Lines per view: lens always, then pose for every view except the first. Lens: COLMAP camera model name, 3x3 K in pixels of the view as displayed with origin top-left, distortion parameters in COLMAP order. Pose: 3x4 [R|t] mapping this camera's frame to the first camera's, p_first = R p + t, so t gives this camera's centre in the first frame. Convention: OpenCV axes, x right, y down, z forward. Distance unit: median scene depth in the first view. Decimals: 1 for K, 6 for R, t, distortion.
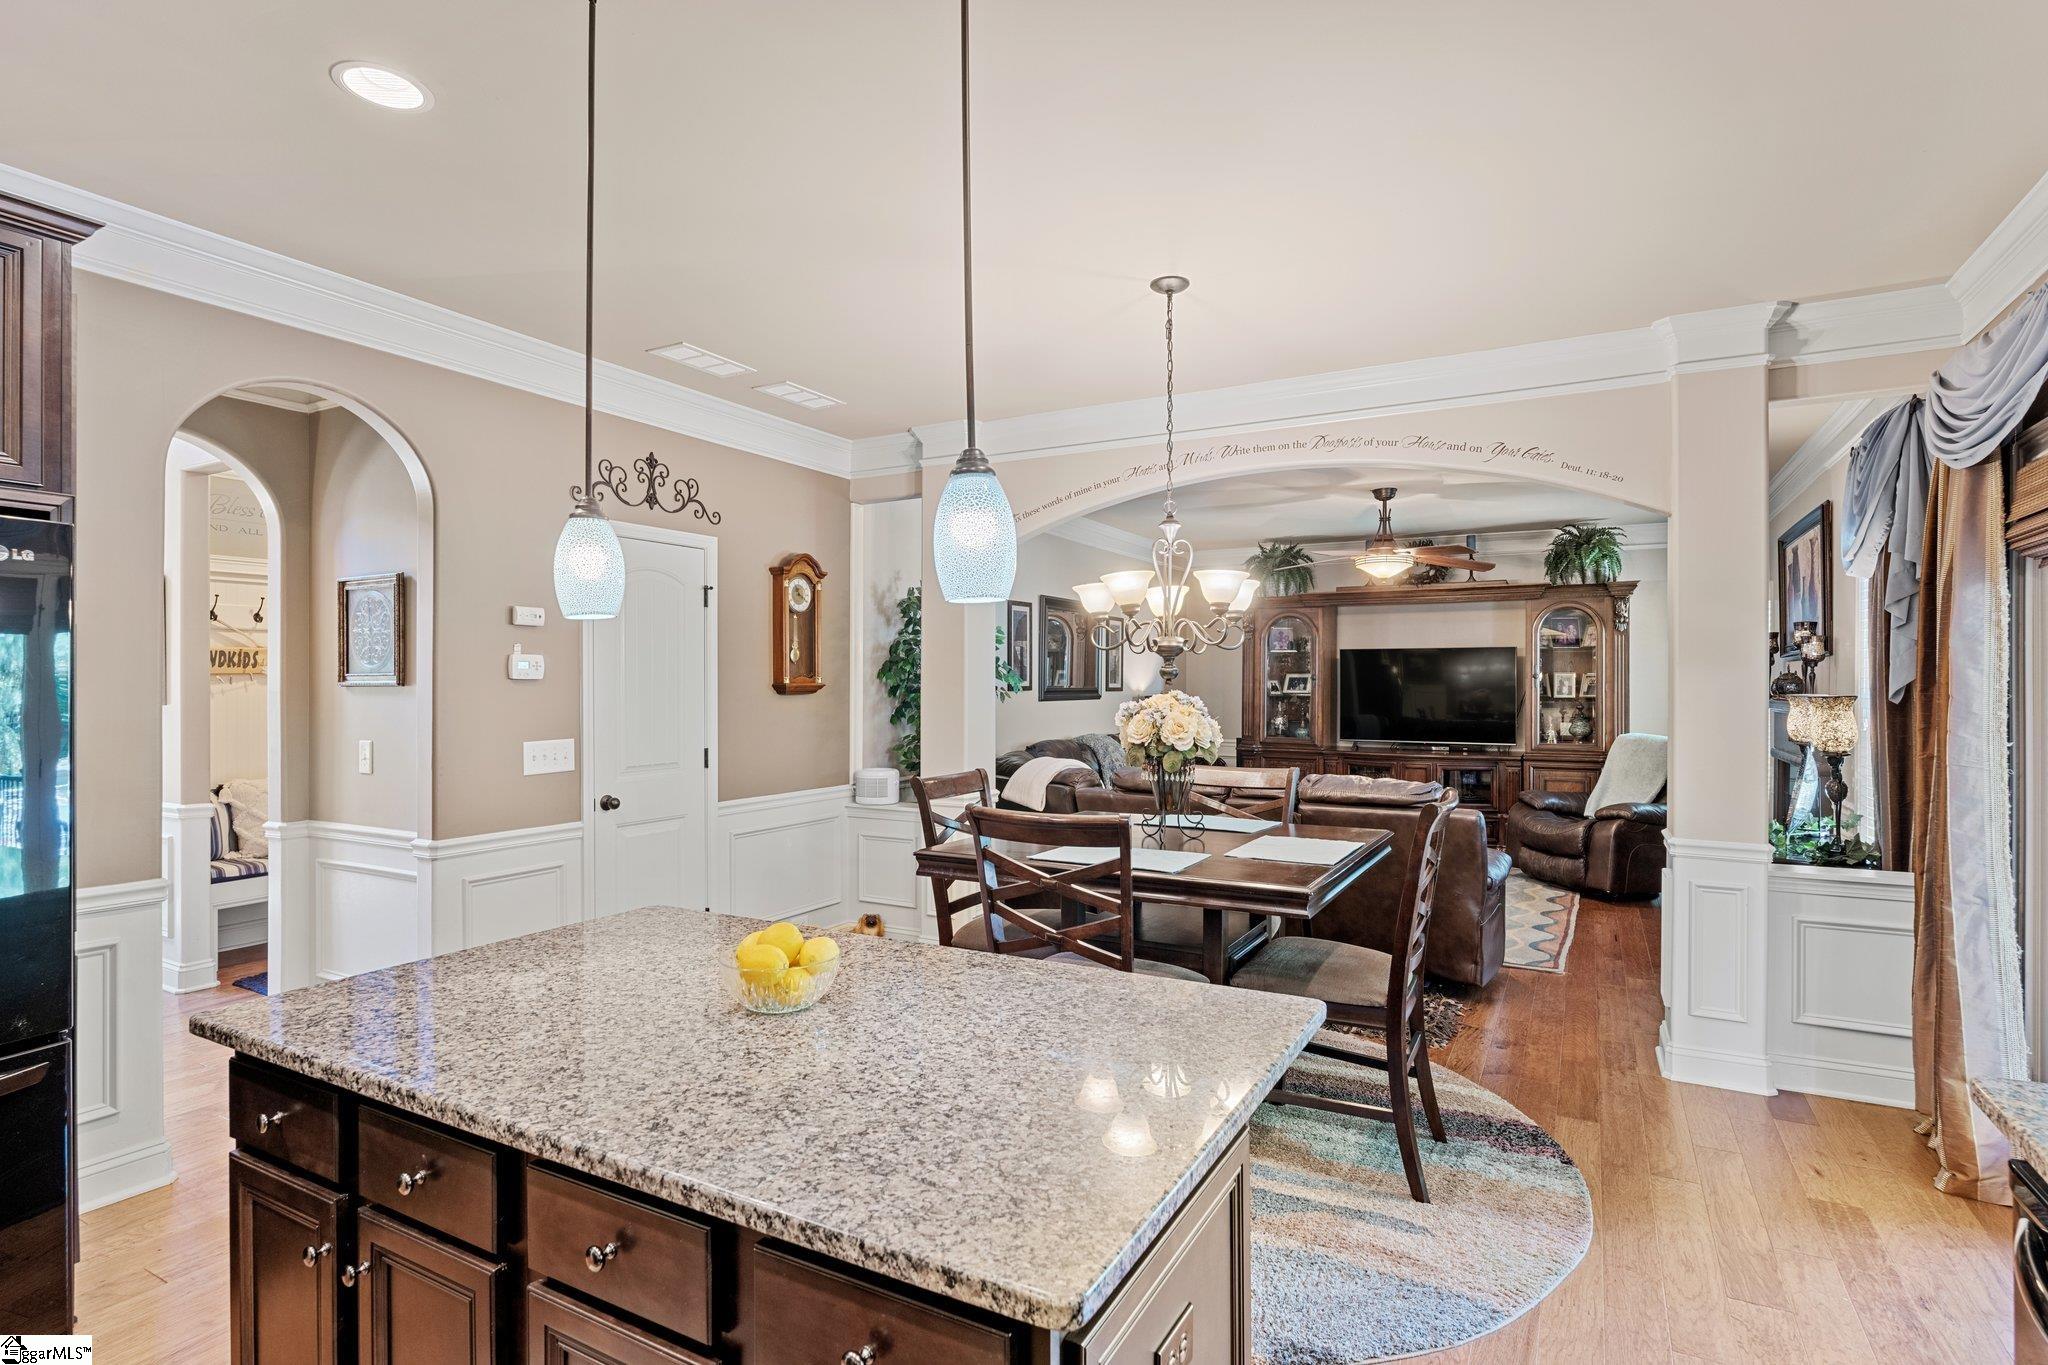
lens RADIAL K [[1026.4, 0, 1027.6], [0, 1026.4, 683.7], [0, 0, 1]] dist [-0.003767, 0.000887]
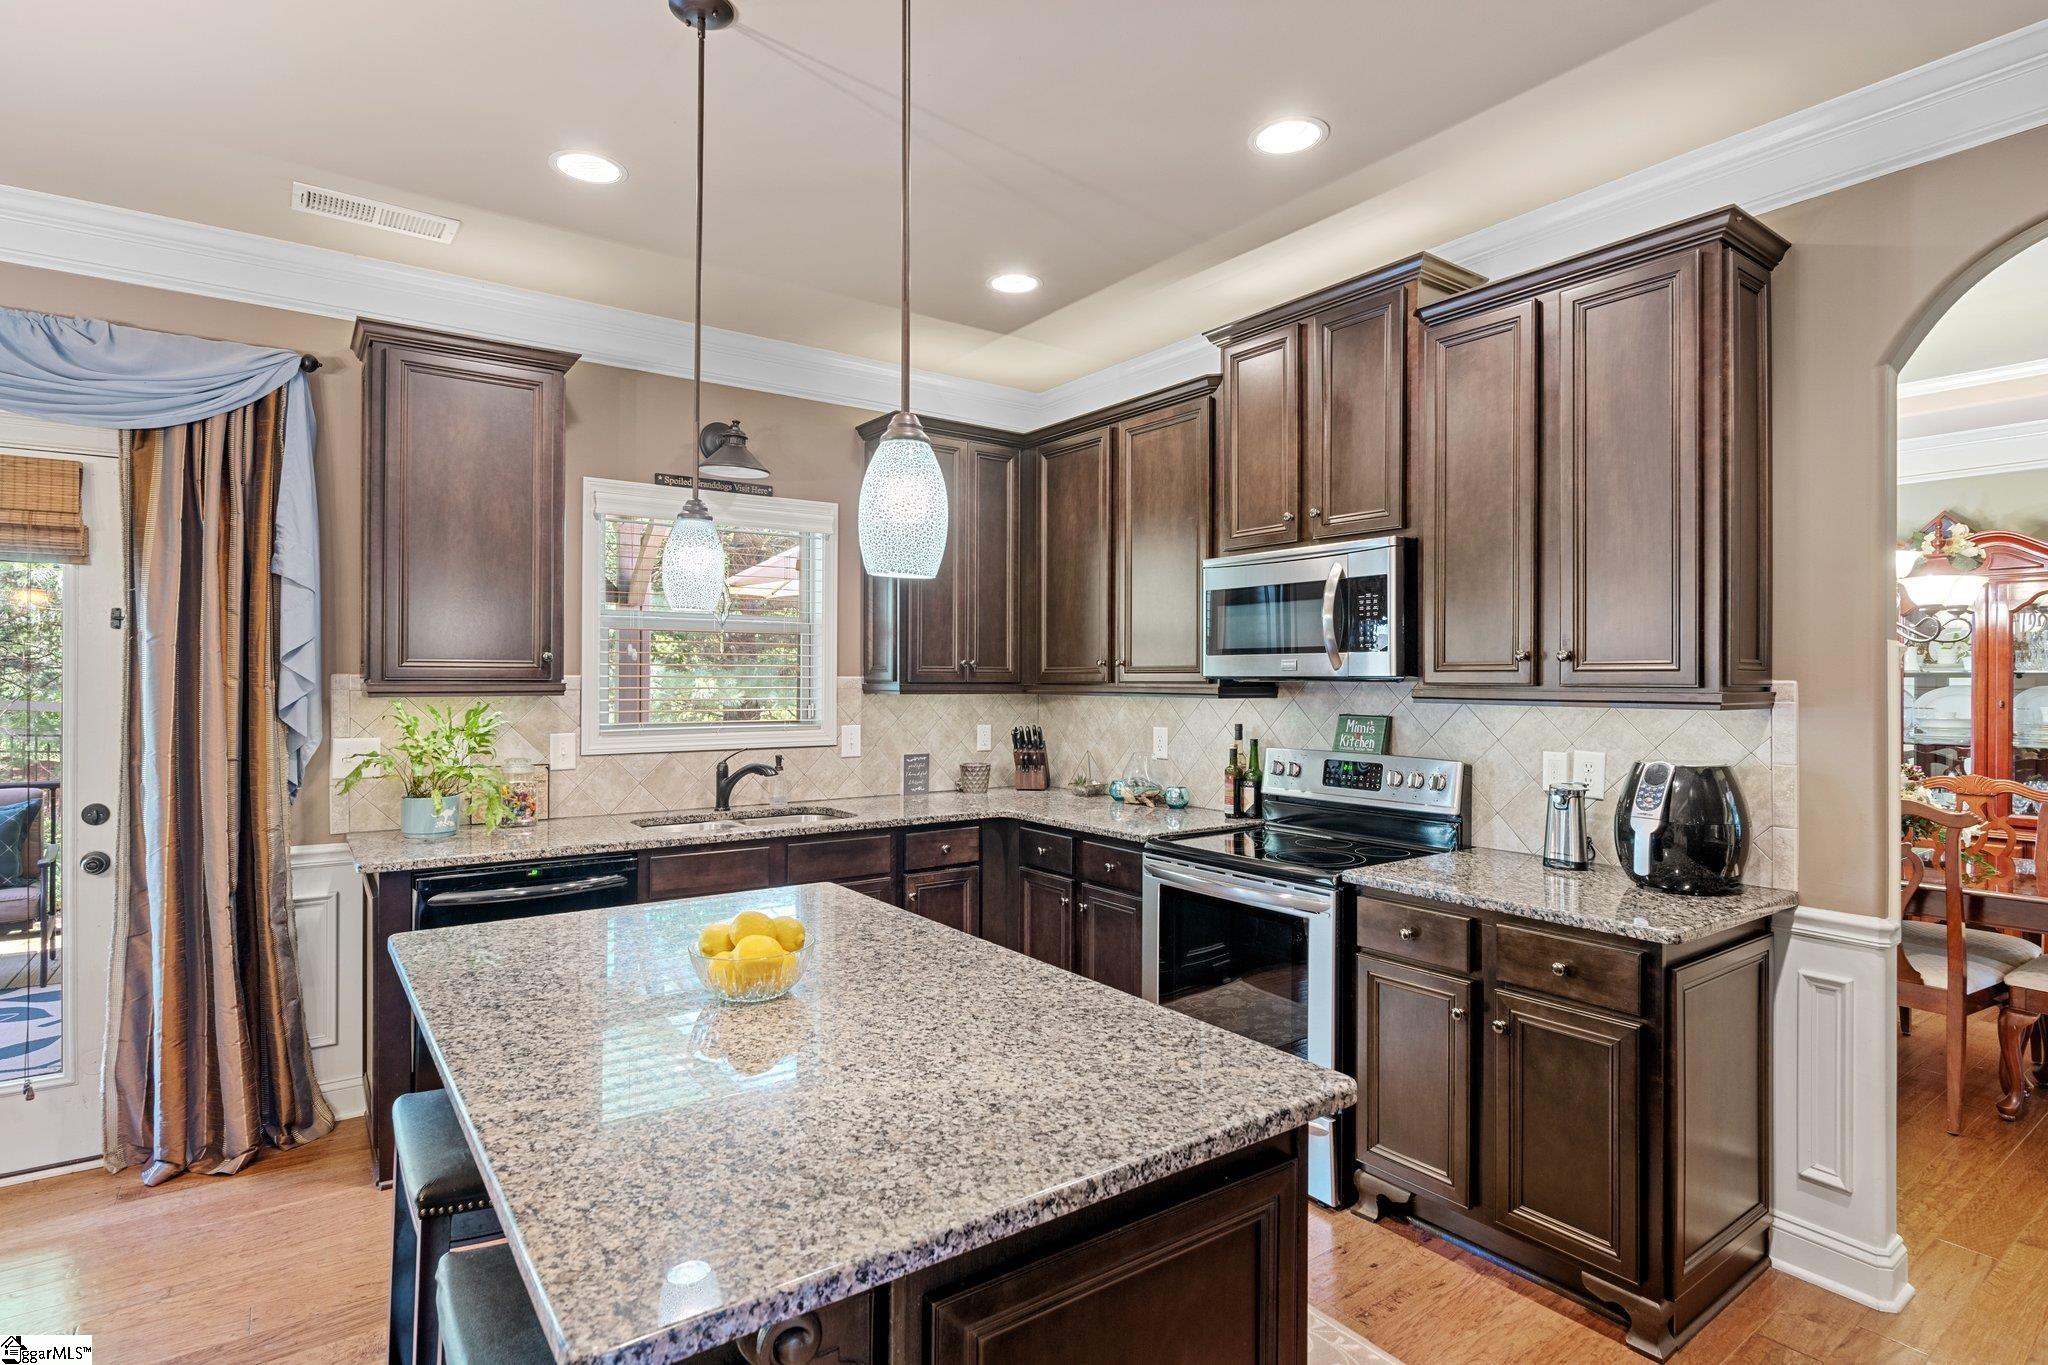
lens RADIAL K [[1026.4, 0, 1020.4], [0, 1026.4, 678.6], [0, 0, 1]] dist [-0.003767, 0.000887]
pose [[-0.903075, -0.001459, 0.429481, -0.198365], [-0.003646, 0.999984, -0.004269, 0.002925], [-0.429468, -0.005422, -0.903066, 0.394516]]
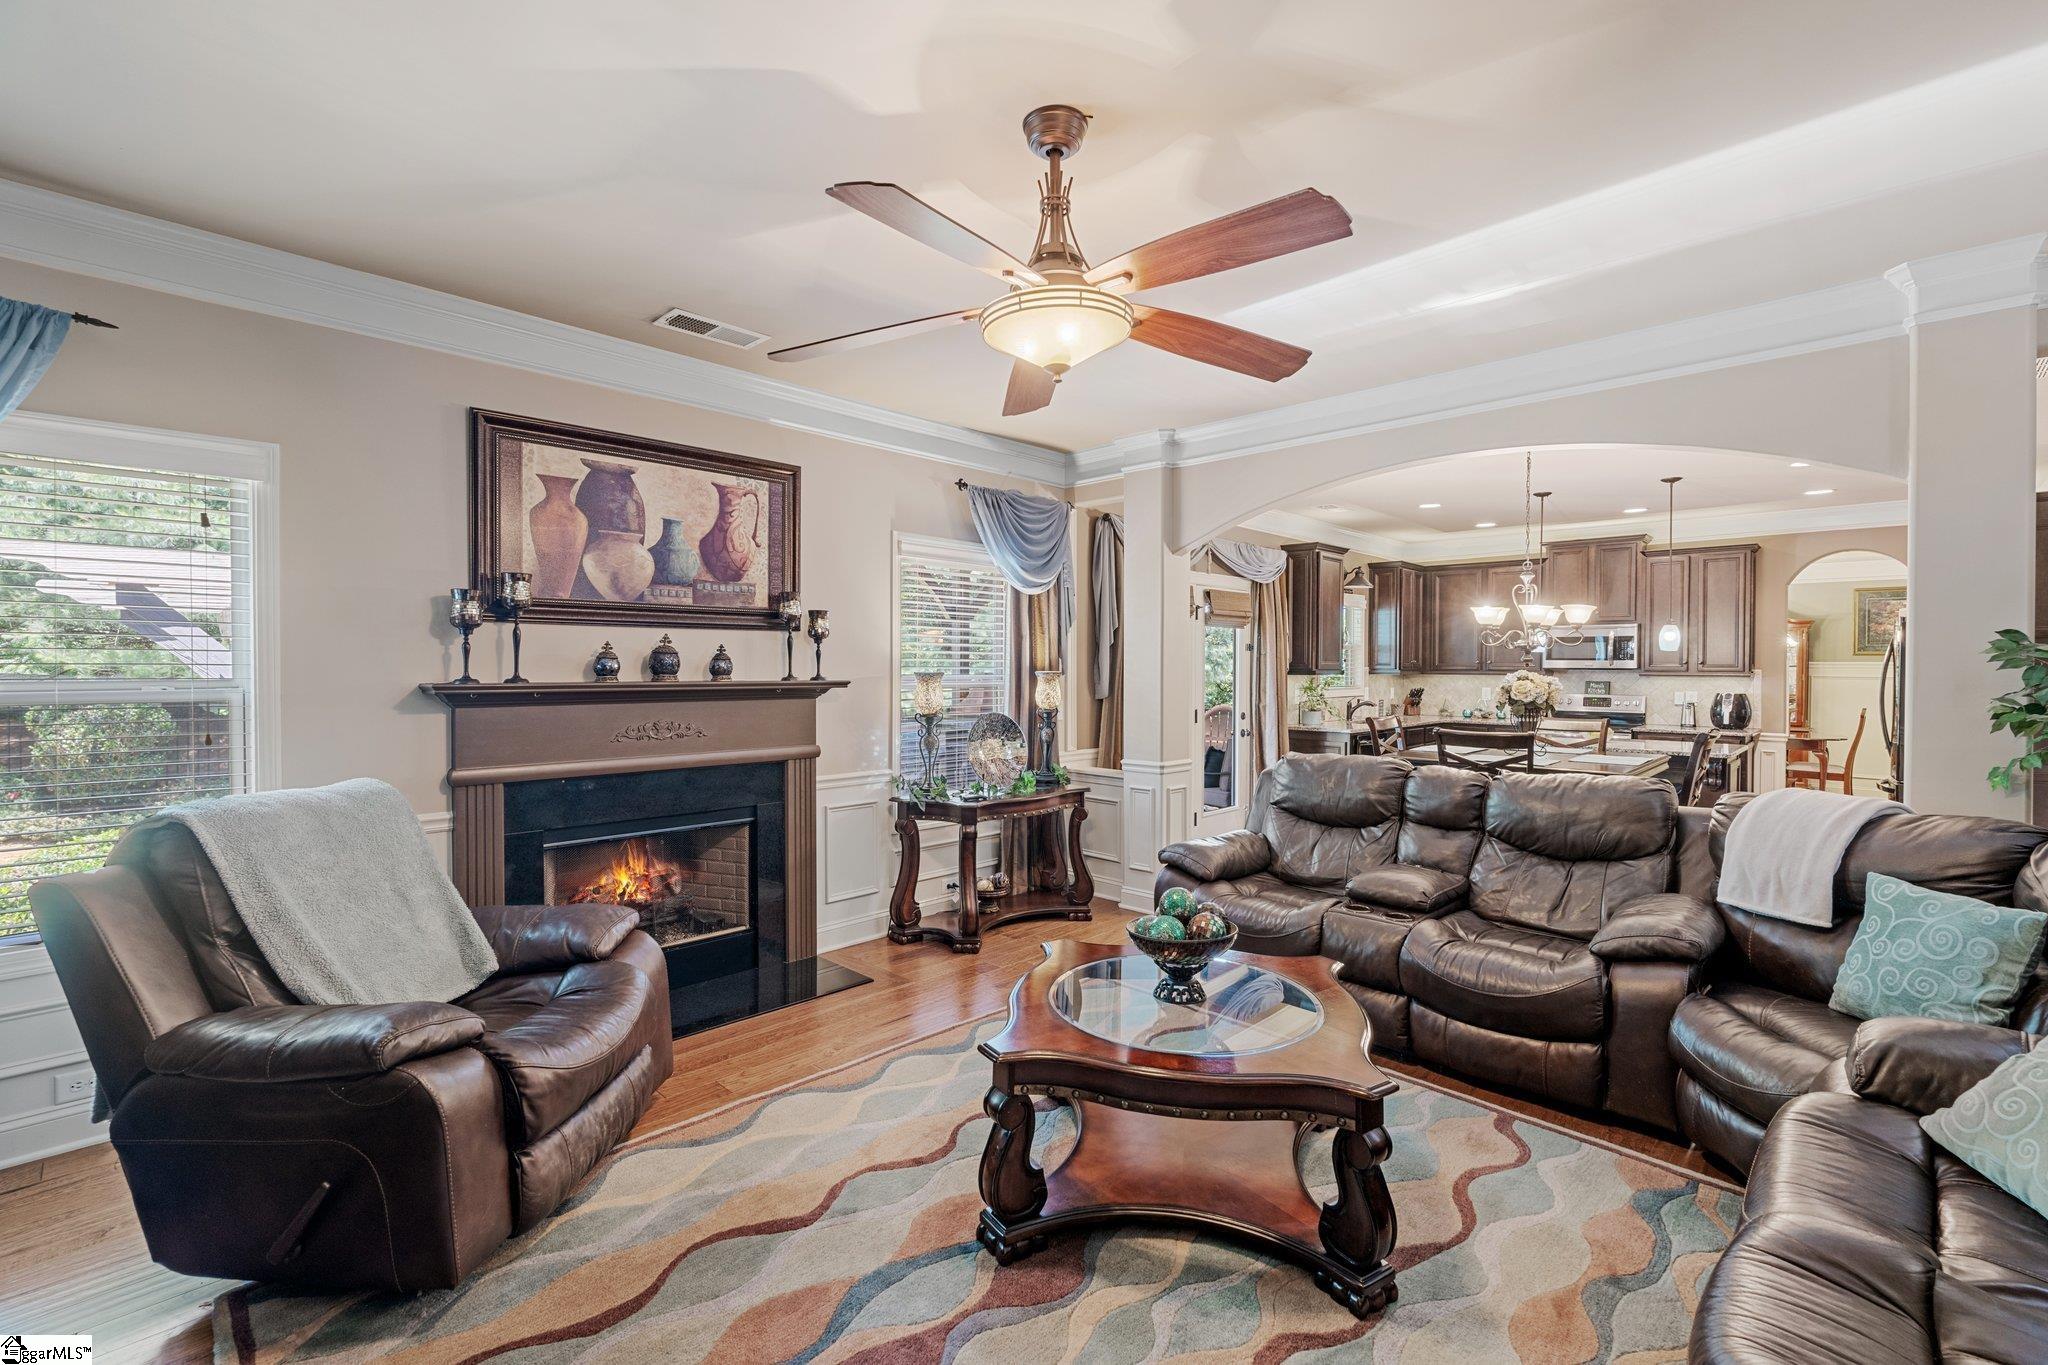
lens RADIAL K [[894.5, 0, 1012.4], [0, 894.5, 676.8], [0, 0, 1]] dist [-0.007348, 0.000487]
pose [[-0.961916, -0.006302, 0.273273, 0.244306], [-0.003978, 0.999951, 0.009055, 0.003710], [-0.273316, 0.007623, -0.961894, 1.170623]]
